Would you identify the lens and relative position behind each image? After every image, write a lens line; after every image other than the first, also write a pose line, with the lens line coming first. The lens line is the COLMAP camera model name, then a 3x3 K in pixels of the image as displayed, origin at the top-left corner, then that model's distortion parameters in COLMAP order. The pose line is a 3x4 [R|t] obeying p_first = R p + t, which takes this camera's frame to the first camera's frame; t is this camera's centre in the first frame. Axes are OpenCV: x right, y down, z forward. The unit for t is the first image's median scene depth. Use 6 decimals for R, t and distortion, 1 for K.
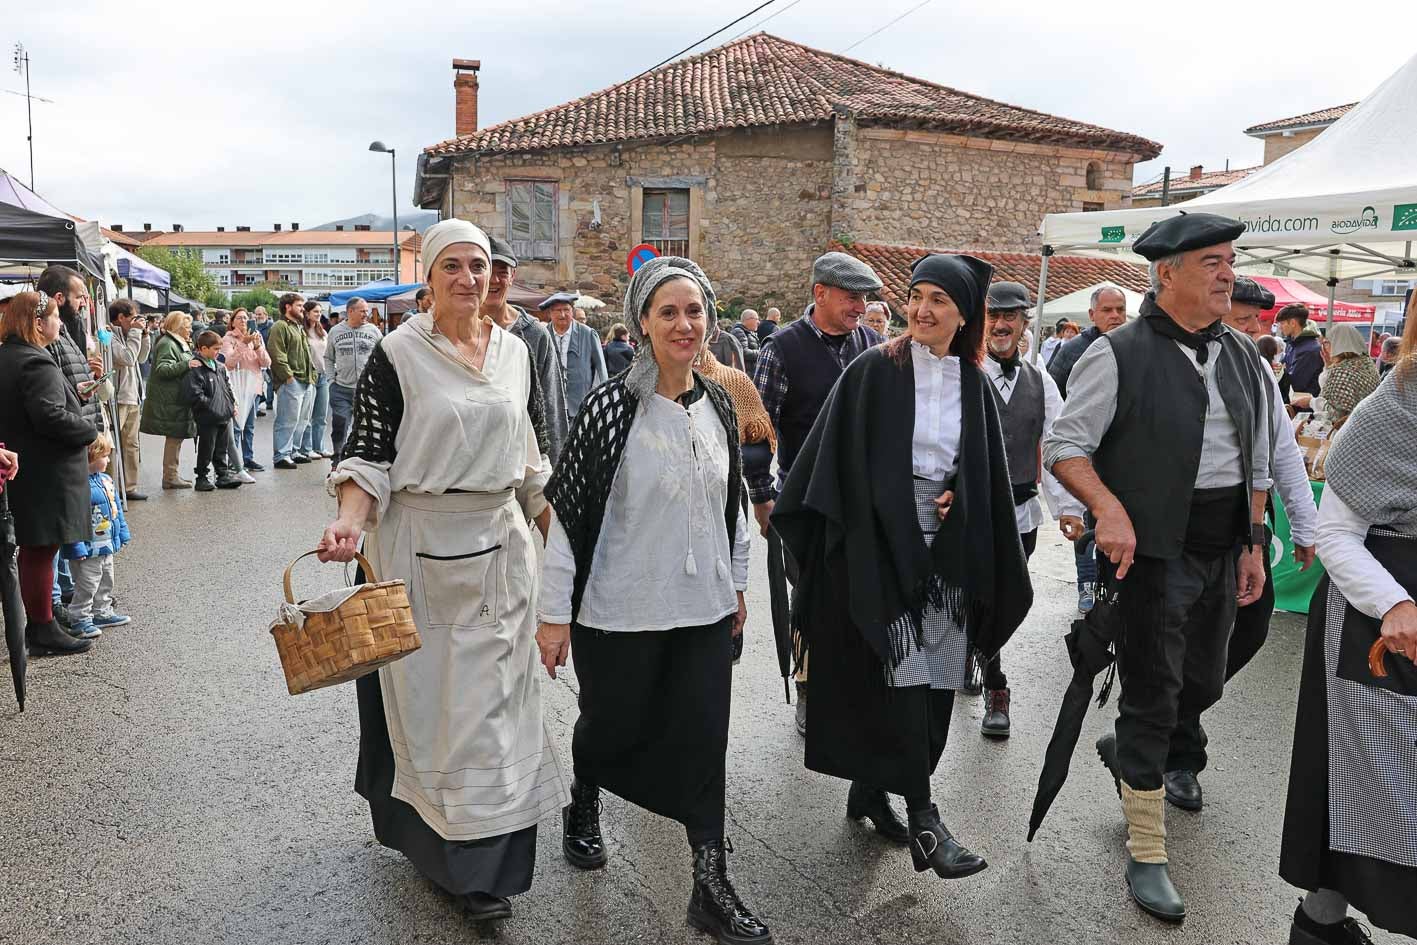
lens RADIAL K [[1121.1, 0, 702.3], [0, 1121.1, 465.1], [0, 0, 1]] dist [-0.117589, 0.131290]
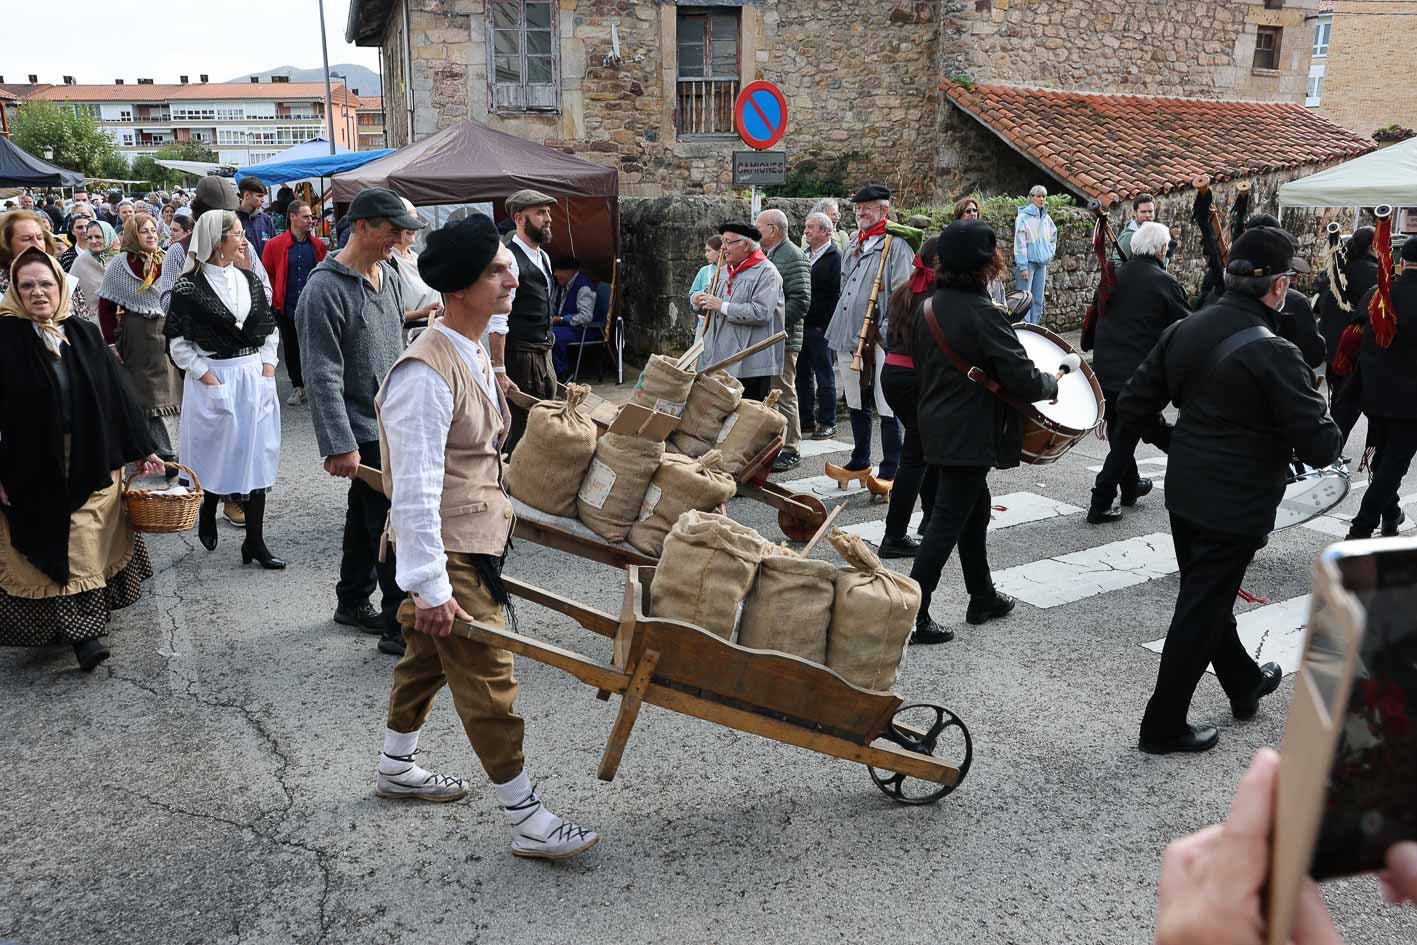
lens RADIAL K [[1121.1, 0, 702.3], [0, 1121.1, 465.1], [0, 0, 1]] dist [-0.117589, 0.131290]
pose [[0.998364, -0.025995, 0.050931, -0.079987], [0.019283, 0.991574, 0.128102, -0.046551], [-0.053832, -0.126910, 0.990452, 0.256974]]
